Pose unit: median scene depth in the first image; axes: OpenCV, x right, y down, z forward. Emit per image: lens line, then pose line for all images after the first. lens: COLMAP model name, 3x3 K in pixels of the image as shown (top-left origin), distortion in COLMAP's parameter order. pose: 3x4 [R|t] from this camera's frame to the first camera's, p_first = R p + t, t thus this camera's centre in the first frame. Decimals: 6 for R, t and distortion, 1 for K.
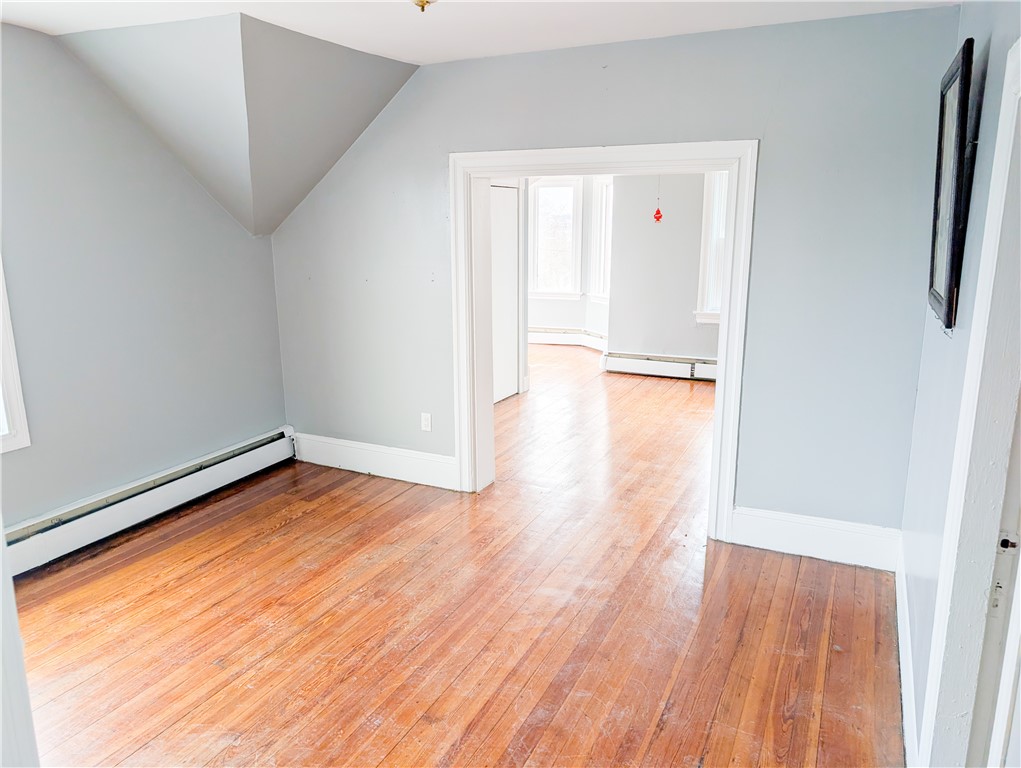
lens RADIAL K [[732.1, 0, 510.5], [0, 732.1, 384.0], [0, 0, 1]] dist [0.002347, 0.004720]
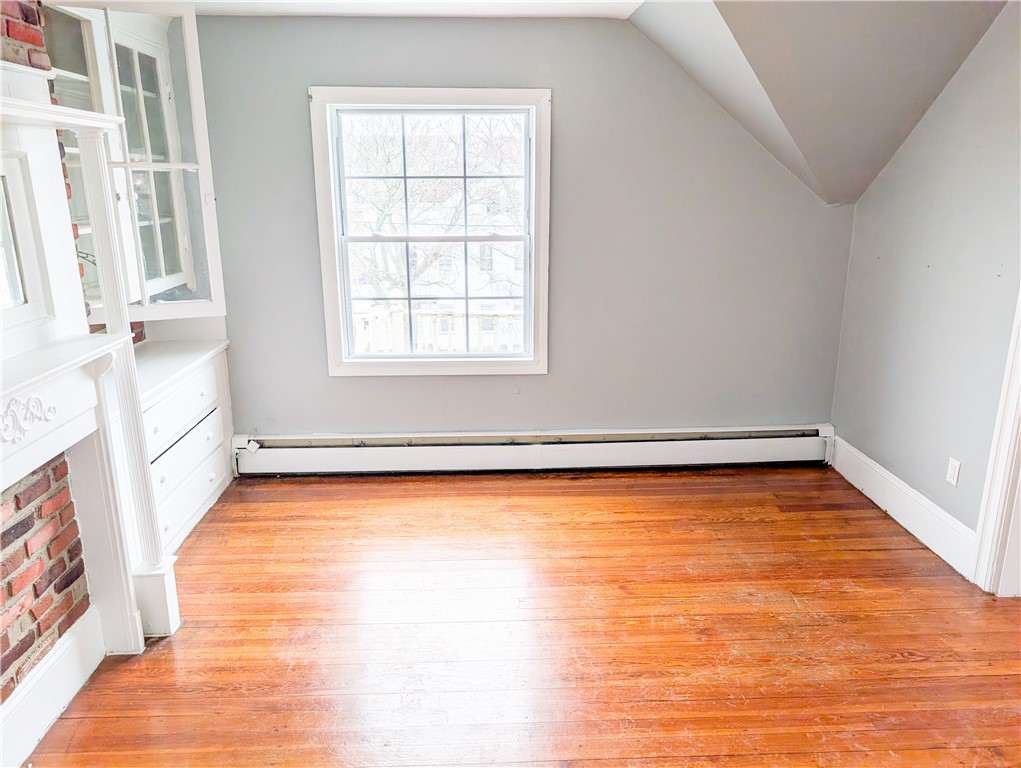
lens RADIAL K [[732.1, 0, 510.5], [0, 732.1, 384.0], [0, 0, 1]] dist [0.002347, 0.004720]
pose [[0.466126, 0.234771, -0.853000, 0.318839], [-0.191967, 0.968018, 0.161526, -0.073957], [0.863641, 0.088456, 0.496287, 0.301230]]
